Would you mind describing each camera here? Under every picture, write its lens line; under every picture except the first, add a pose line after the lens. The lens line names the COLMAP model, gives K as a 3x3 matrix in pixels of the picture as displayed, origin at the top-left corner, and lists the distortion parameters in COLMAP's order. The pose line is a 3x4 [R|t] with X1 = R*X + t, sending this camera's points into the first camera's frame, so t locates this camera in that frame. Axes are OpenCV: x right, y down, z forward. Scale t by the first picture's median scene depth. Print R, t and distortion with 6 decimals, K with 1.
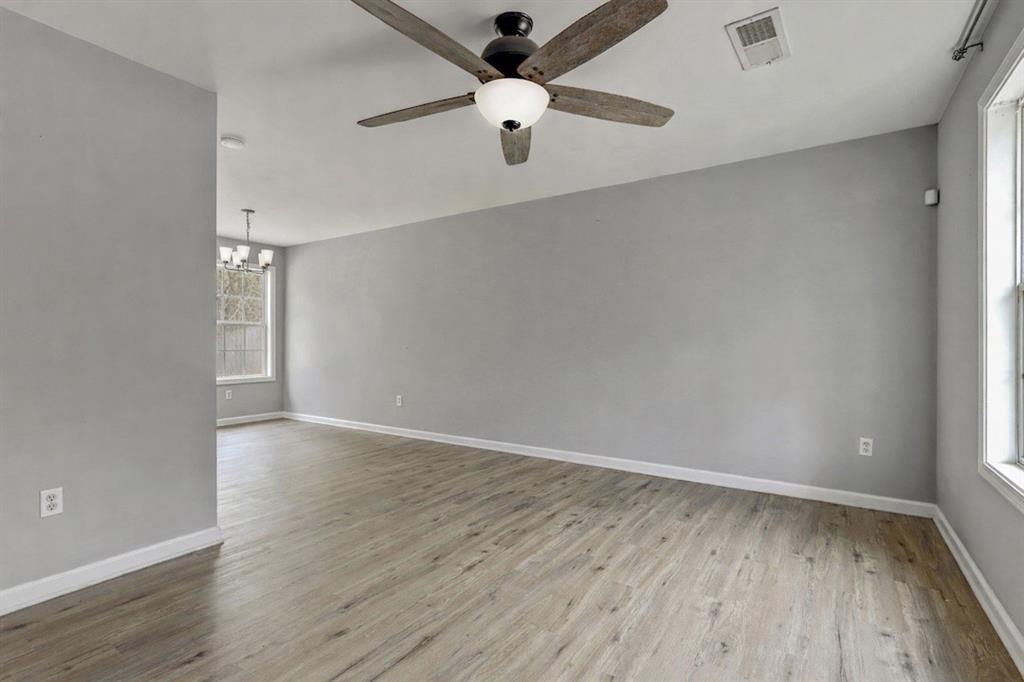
lens RADIAL K [[492.6, 0, 509.8], [0, 492.6, 336.3], [0, 0, 1]] dist [-0.002136, -0.000248]
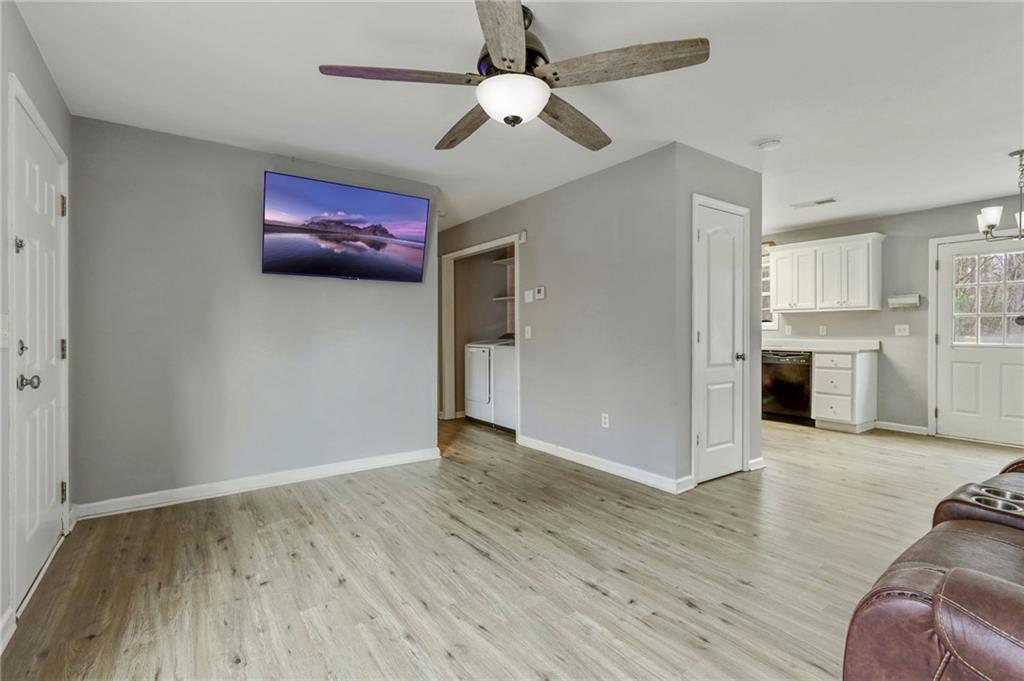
lens RADIAL K [[476.0, 0, 509.4], [0, 476.0, 340.0], [0, 0, 1]] dist [-0.000056, 0.000026]
pose [[-0.366295, 0.015860, -0.930364, 0.874737], [0.008011, 0.999871, 0.013891, 0.004536], [0.930464, -0.002365, -0.366375, 1.318823]]
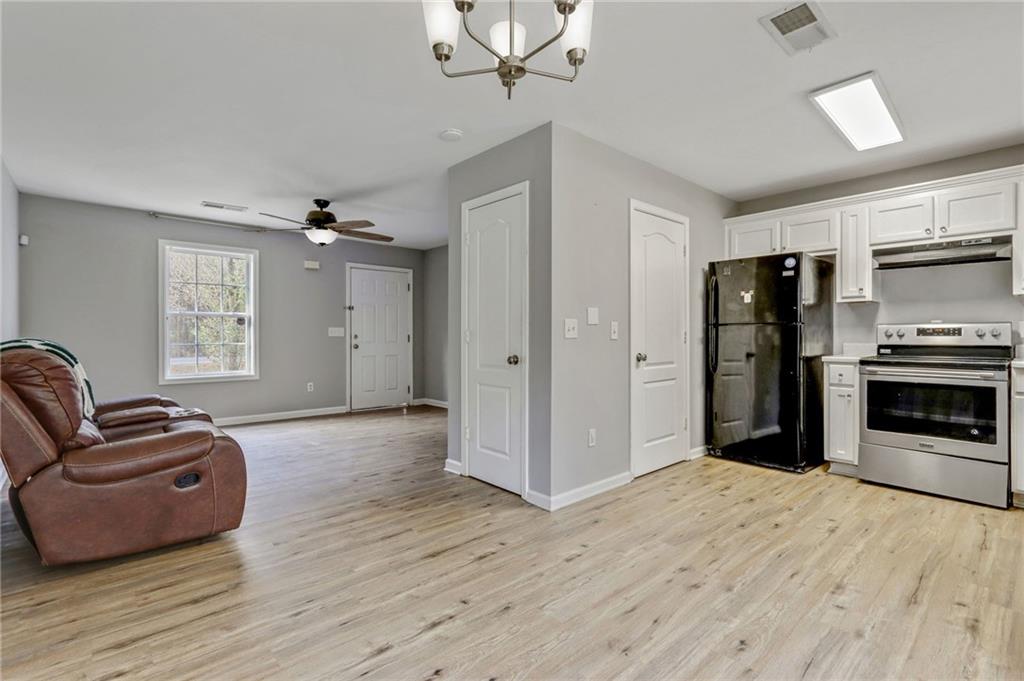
lens RADIAL K [[492.6, 0, 509.8], [0, 492.6, 335.8], [0, 0, 1]] dist [-0.002136, -0.000248]
pose [[-0.965436, -0.004598, 0.260601, -1.410376], [-0.006363, 0.999962, -0.005928, 0.031861], [-0.260564, -0.007382, -0.965428, 2.944876]]
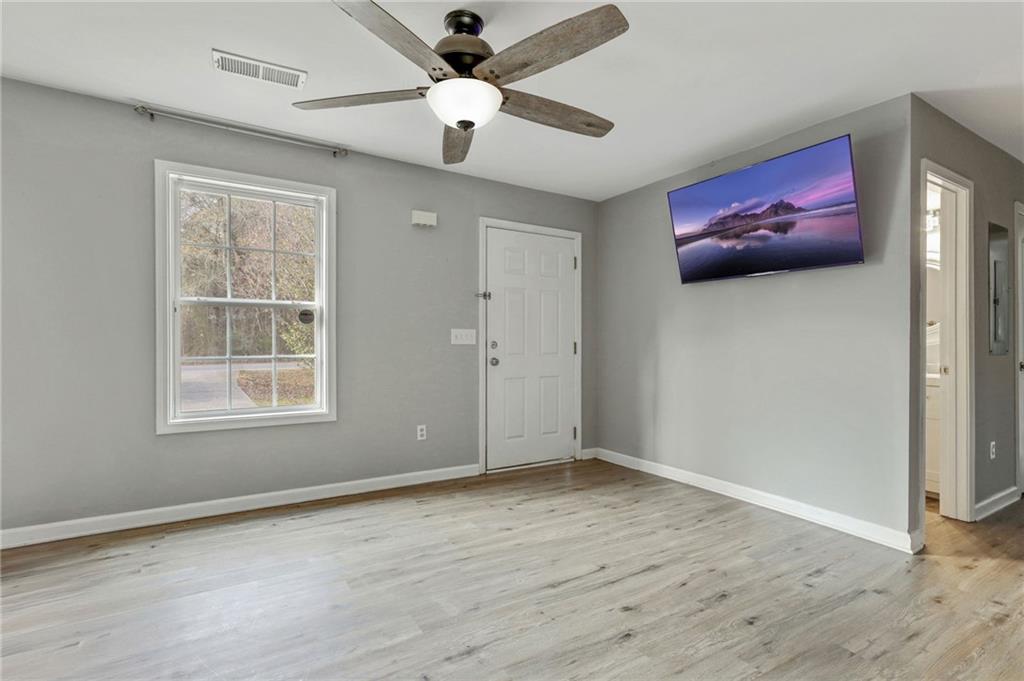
lens RADIAL K [[476.0, 0, 509.4], [0, 476.0, 340.0], [0, 0, 1]] dist [-0.000056, 0.000026]
pose [[-0.909917, -0.008698, 0.414699, -0.470658], [-0.011264, 0.999930, -0.003743, 0.014364], [-0.414637, -0.008077, -0.909951, 1.807603]]
